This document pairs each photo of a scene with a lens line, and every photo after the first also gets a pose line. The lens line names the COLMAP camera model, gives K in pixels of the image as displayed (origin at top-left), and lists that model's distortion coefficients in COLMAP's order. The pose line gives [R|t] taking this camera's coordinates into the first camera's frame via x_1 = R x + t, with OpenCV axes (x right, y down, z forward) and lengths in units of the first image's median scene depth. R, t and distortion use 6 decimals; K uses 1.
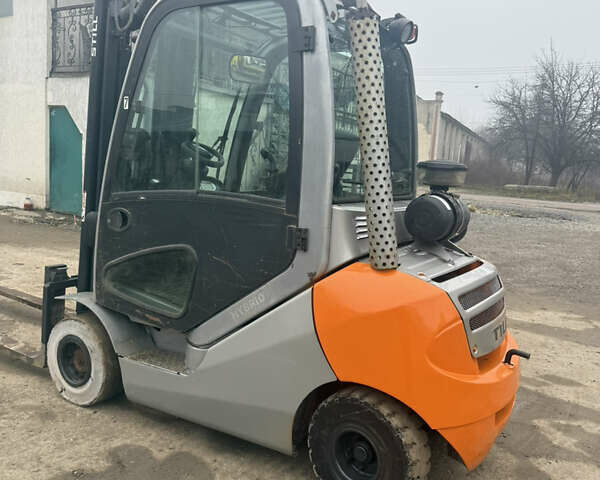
lens RADIAL K [[562.5, 0, 300.8], [0, 562.5, 237.0], [0, 0, 1]] dist [0.006852, 0.000000]
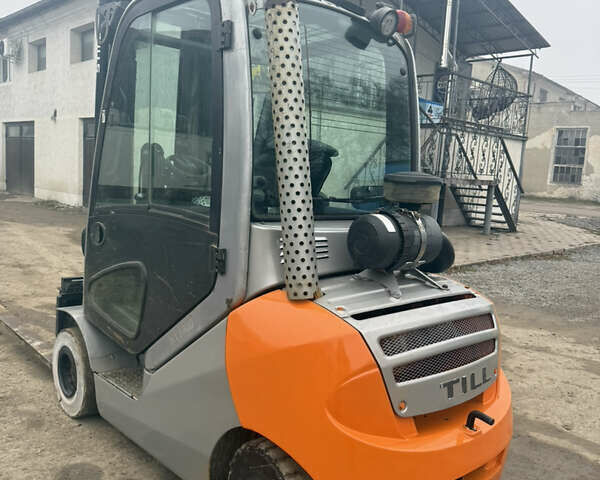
lens RADIAL K [[562.5, 0, 301.4], [0, 562.5, 245.3], [0, 0, 1]] dist [0.006852, 0.000000]
pose [[0.959945, 0.028782, -0.278708, 0.330311], [-0.033321, 0.999378, -0.011561, -0.013033], [0.278201, 0.020384, 0.960306, 0.160169]]
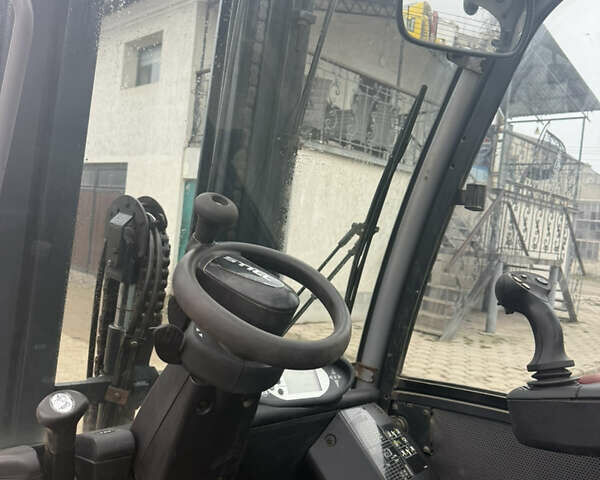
lens RADIAL K [[562.5, 0, 294.9], [0, 562.5, 250.6], [0, 0, 1]] dist [0.006852, 0.000000]
pose [[0.957419, 0.046508, -0.284930, -0.118516], [-0.079962, 0.991047, -0.106922, -0.181573], [0.277406, 0.125153, 0.952566, 0.984777]]
